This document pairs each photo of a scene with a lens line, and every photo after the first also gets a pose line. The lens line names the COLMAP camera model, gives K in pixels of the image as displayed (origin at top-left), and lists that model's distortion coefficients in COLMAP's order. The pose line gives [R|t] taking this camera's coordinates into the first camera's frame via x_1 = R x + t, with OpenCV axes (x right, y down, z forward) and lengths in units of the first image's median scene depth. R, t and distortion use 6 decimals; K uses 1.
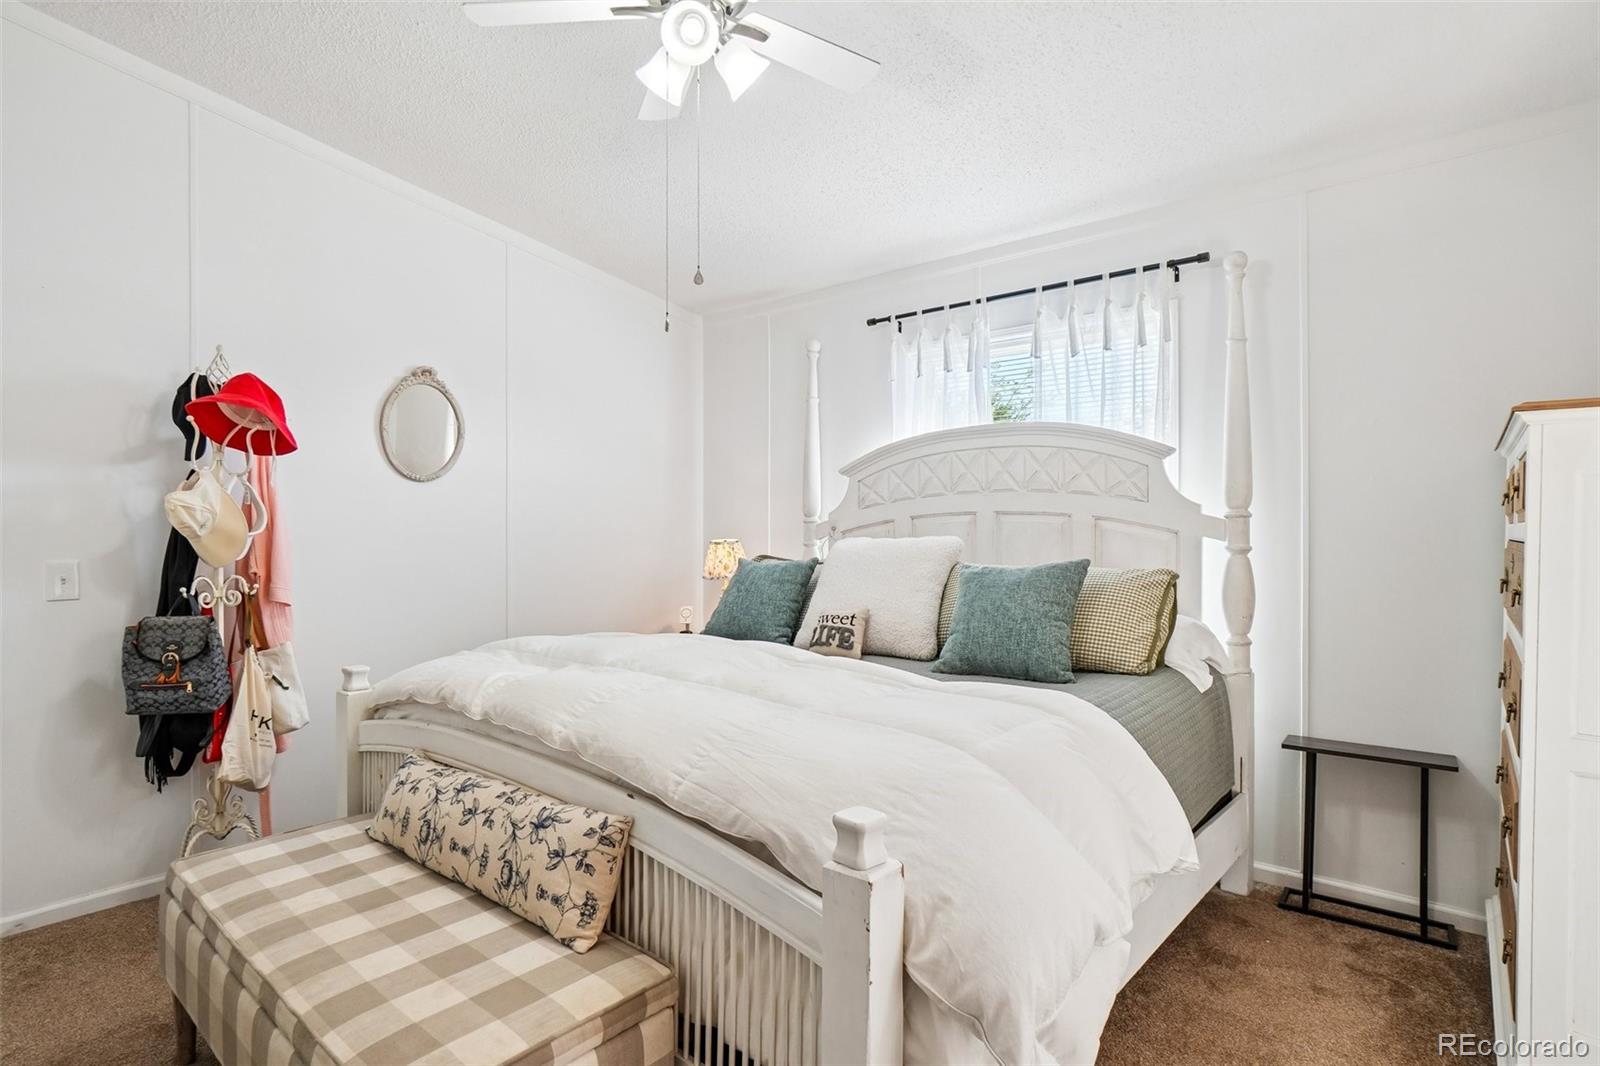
lens RADIAL K [[840.2, 0, 791.2], [0, 840.2, 504.7], [0, 0, 1]] dist [-0.030080, 0.000292]
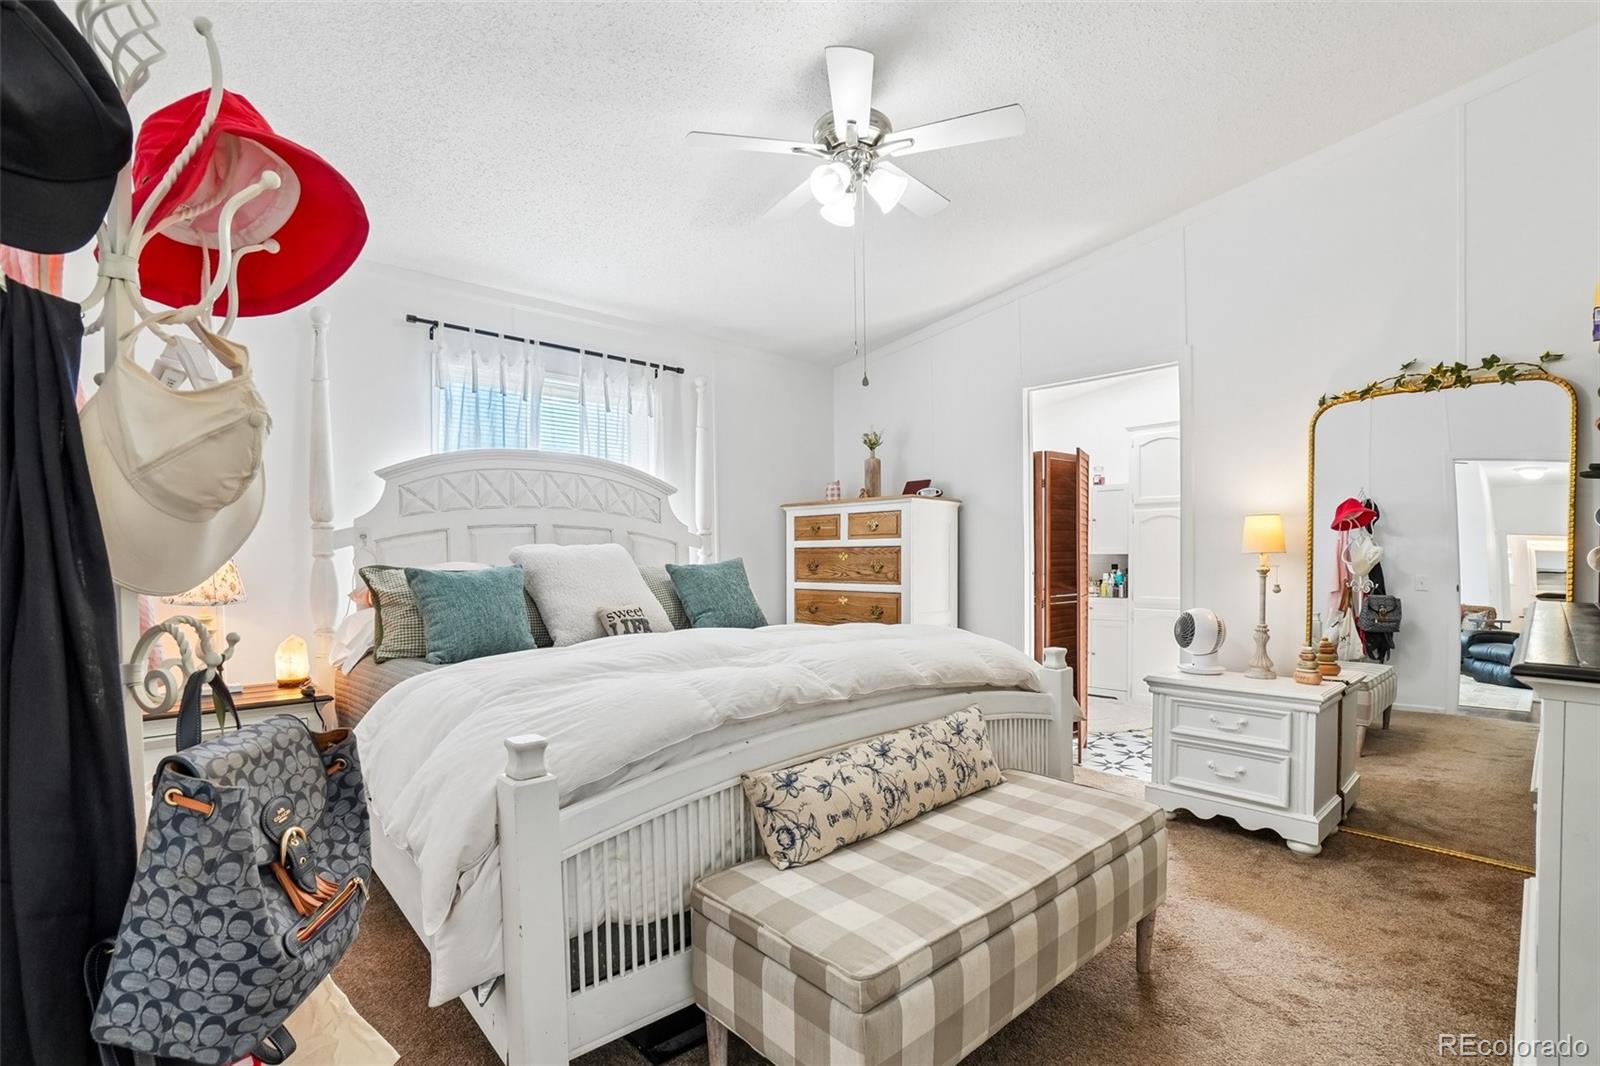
lens RADIAL K [[739.4, 0, 792.8], [0, 739.4, 538.7], [0, 0, 1]] dist [-0.045191, 0.000466]
pose [[0.103172, 0.023020, 0.994397, -0.878789], [-0.025538, 0.999464, -0.020488, 0.046401], [-0.994336, -0.023281, 0.103704, 0.637590]]
